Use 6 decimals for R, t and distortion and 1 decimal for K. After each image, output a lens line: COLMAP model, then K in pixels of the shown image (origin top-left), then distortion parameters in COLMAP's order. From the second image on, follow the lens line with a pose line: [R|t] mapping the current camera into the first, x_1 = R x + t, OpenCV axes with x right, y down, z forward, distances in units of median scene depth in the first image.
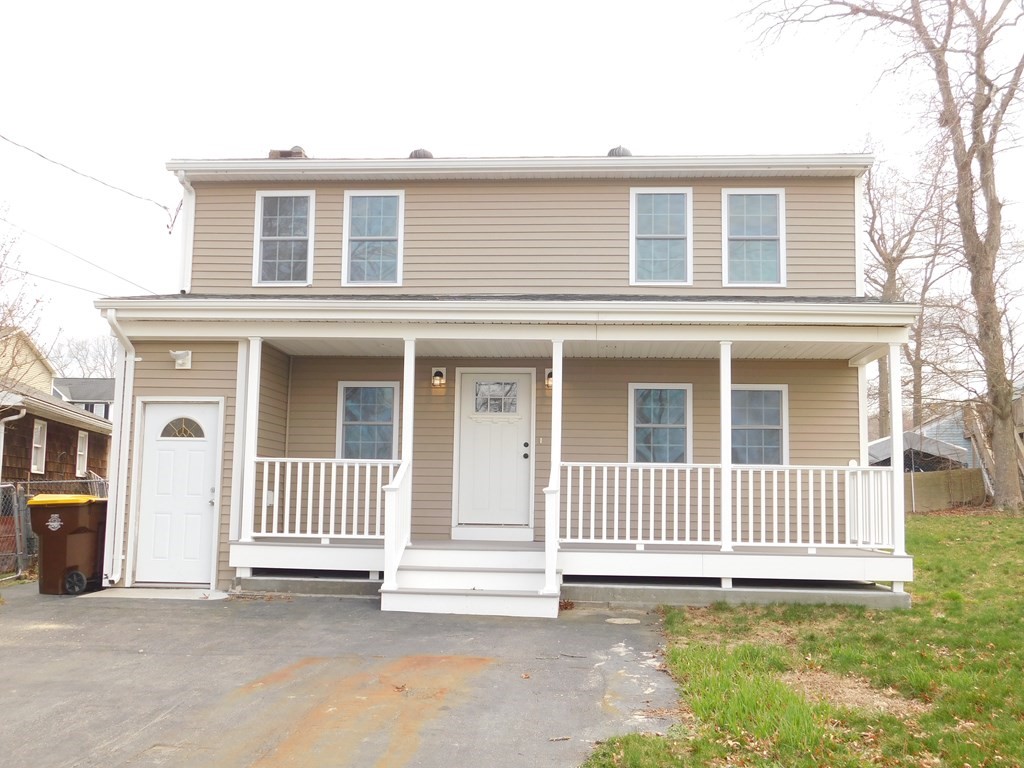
lens RADIAL K [[1080.3, 0, 512.0], [0, 1080.3, 384.0], [0, 0, 1]] dist [-0.002195, 0.001586]
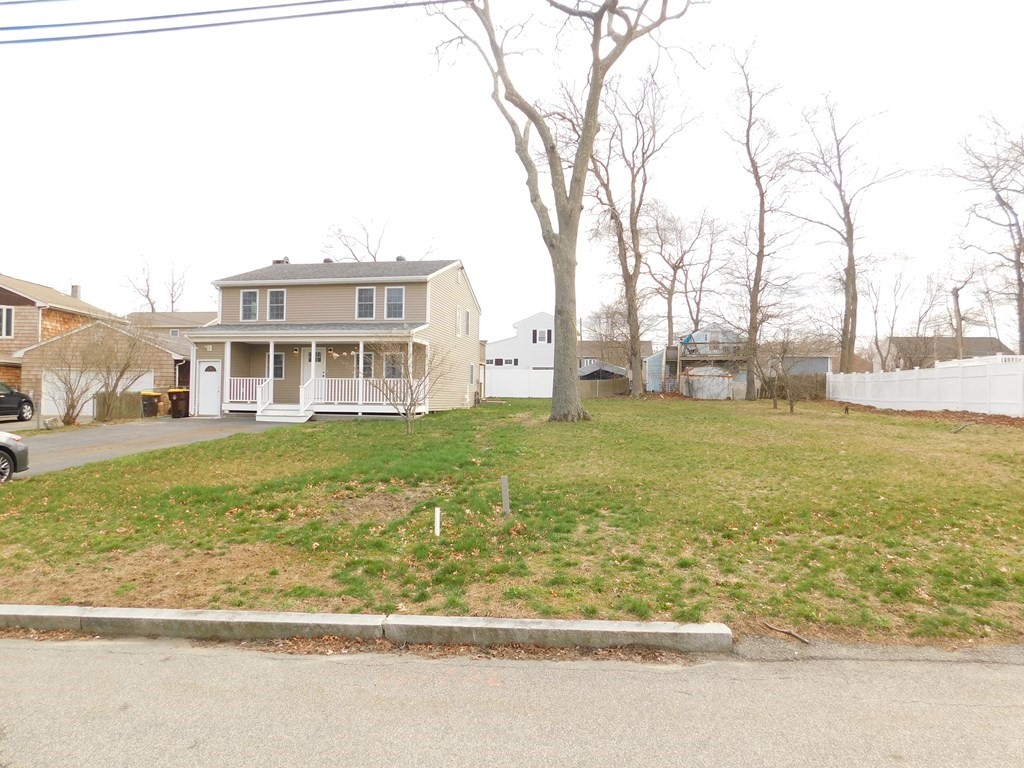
lens RADIAL K [[672.1, 0, 512.0], [0, 672.1, 384.0], [0, 0, 1]] dist [-0.061611, 0.056318]
pose [[0.996123, -0.007895, -0.087621, 0.797142], [0.015420, 0.996216, 0.085534, -0.073283], [0.086614, -0.086554, 0.992475, -0.949794]]
